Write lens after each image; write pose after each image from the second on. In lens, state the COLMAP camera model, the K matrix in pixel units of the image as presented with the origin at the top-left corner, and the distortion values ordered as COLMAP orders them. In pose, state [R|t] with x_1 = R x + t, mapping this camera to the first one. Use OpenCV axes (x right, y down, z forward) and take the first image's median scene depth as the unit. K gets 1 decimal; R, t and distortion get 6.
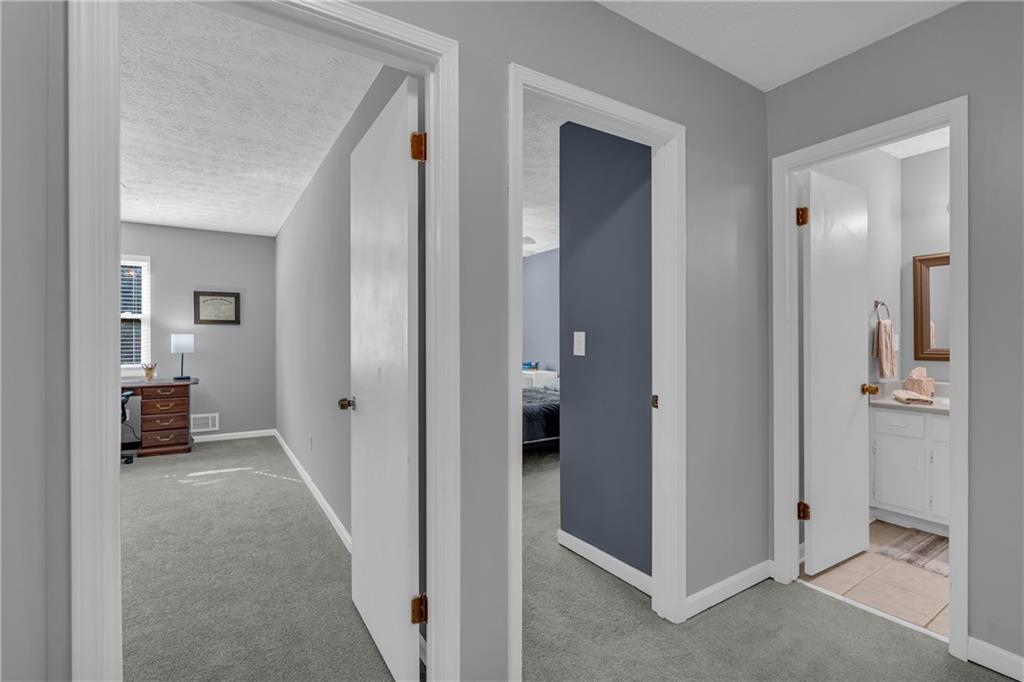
lens RADIAL K [[467.3, 0, 513.8], [0, 467.3, 341.4], [0, 0, 1]] dist [-0.008933, 0.001614]
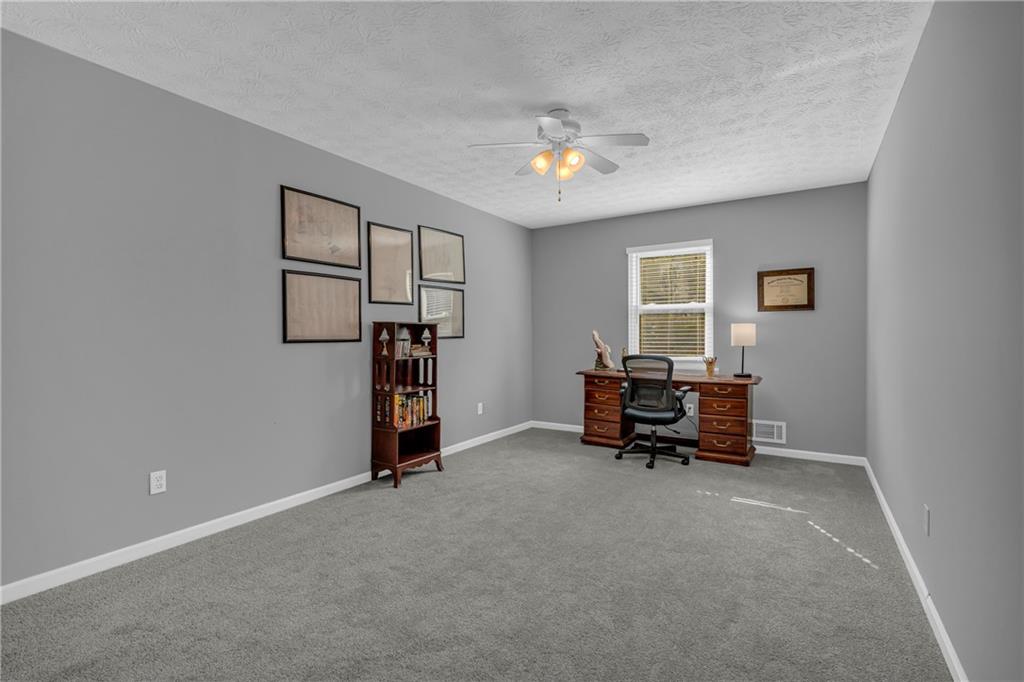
lens RADIAL K [[467.3, 0, 513.8], [0, 467.3, 341.4], [0, 0, 1]] dist [-0.008933, 0.001614]
pose [[0.417869, 0.009720, -0.908455, -0.117858], [0.001367, 0.999935, 0.011327, 0.006678], [0.908506, -0.005976, 0.417829, 0.271859]]
